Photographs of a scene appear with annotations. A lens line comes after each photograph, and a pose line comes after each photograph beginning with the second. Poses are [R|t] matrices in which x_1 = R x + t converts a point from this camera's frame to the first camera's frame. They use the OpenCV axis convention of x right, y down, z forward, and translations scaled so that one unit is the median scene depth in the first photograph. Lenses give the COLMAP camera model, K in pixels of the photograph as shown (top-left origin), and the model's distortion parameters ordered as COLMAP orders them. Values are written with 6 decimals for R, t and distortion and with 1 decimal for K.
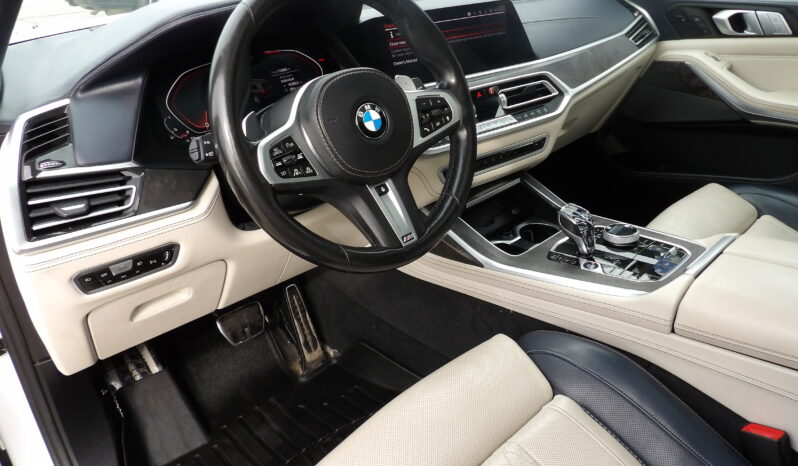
lens RADIAL K [[573.5, 0, 381.7], [0, 573.5, 237.2], [0, 0, 1]] dist [-0.037222, 0.046484]
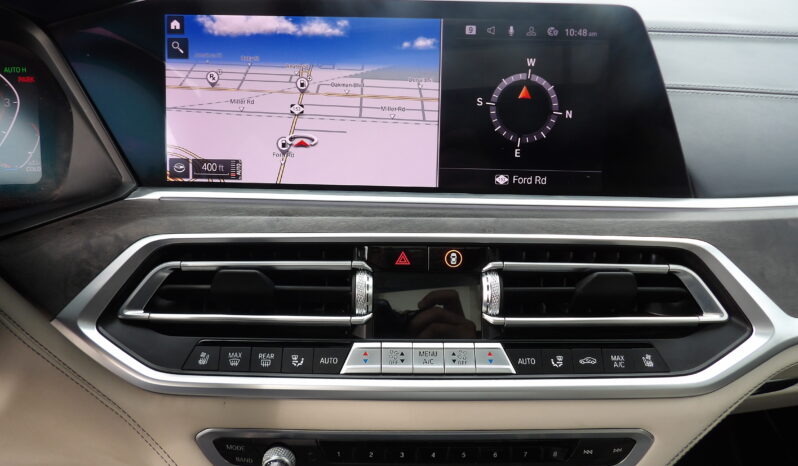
lens RADIAL K [[573.5, 0, 414.9], [0, 573.5, 221.8], [0, 0, 1]] dist [-0.037222, 0.046484]
pose [[0.840598, 0.272851, -0.467919, 0.301262], [-0.314653, 0.949133, -0.011806, -0.247957], [0.440896, 0.157156, 0.883693, 0.648673]]
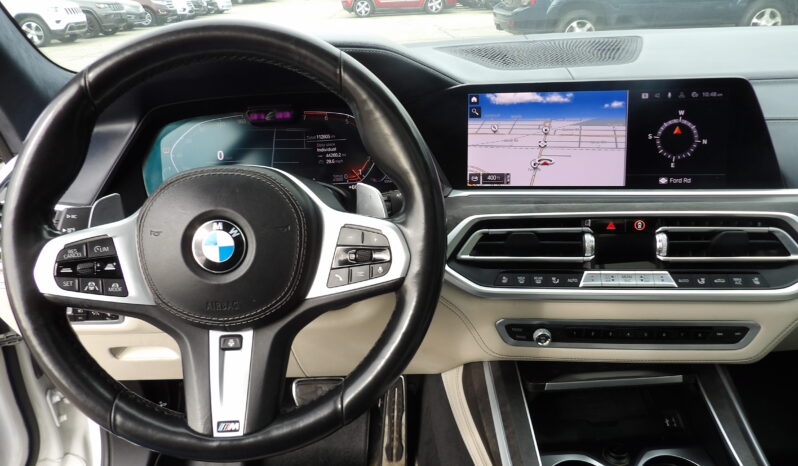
lens RADIAL K [[573.5, 0, 397.4], [0, 573.5, 229.4], [0, 0, 1]] dist [-0.037222, 0.046484]
pose [[0.765610, 0.270260, -0.583782, 0.325101], [-0.296950, 0.953478, 0.051970, -0.193963], [0.570668, 0.133566, 0.810246, 0.346600]]
